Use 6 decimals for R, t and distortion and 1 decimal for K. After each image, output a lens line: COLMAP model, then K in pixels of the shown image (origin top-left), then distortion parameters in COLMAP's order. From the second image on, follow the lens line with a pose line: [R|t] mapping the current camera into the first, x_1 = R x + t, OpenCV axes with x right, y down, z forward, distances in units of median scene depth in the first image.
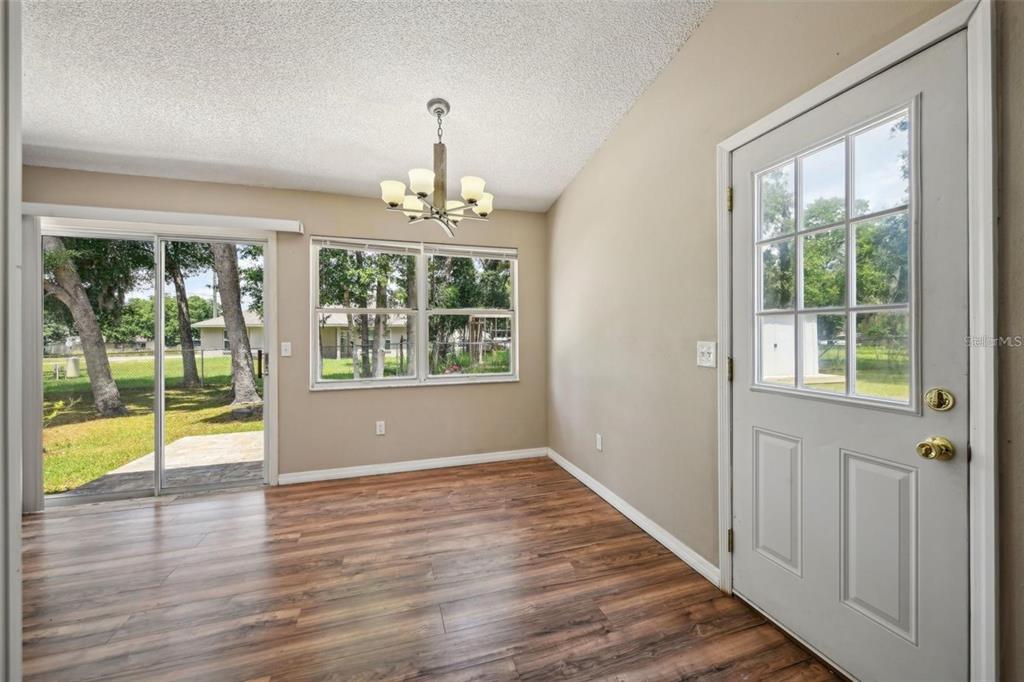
lens RADIAL K [[407.0, 0, 532.0], [0, 407.0, 332.2], [0, 0, 1]] dist [0.000342, -0.000085]
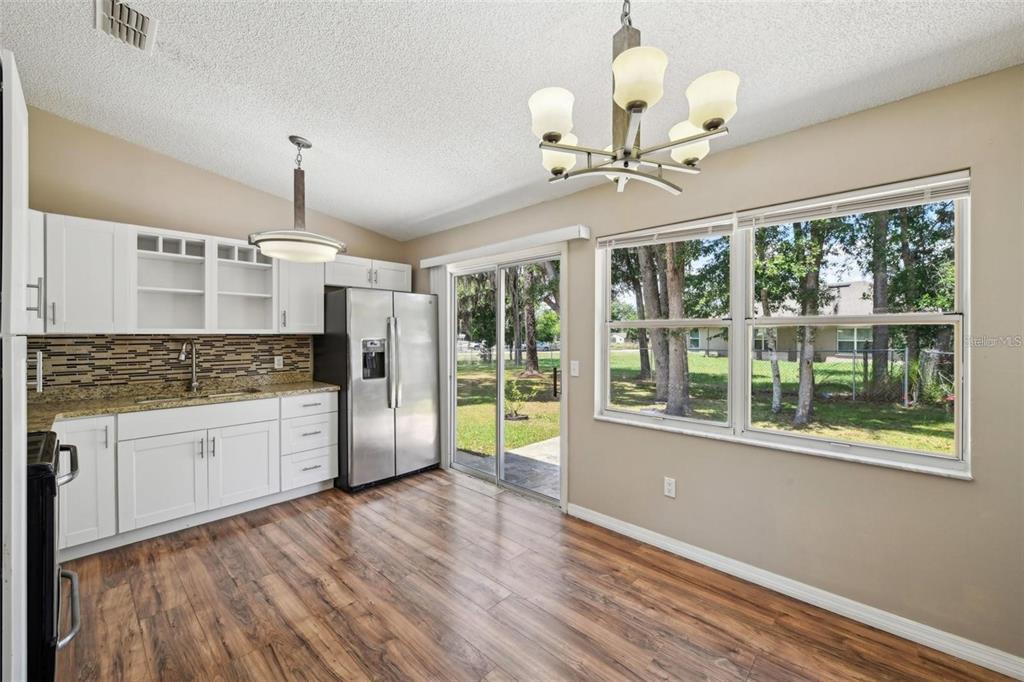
lens RADIAL K [[407.0, 0, 532.0], [0, 407.0, 332.2], [0, 0, 1]] dist [0.000342, -0.000085]
pose [[0.471656, 0.005421, -0.881766, 0.149022], [0.003419, 0.999962, 0.007977, -0.045885], [0.881776, -0.006777, 0.471620, 0.467067]]
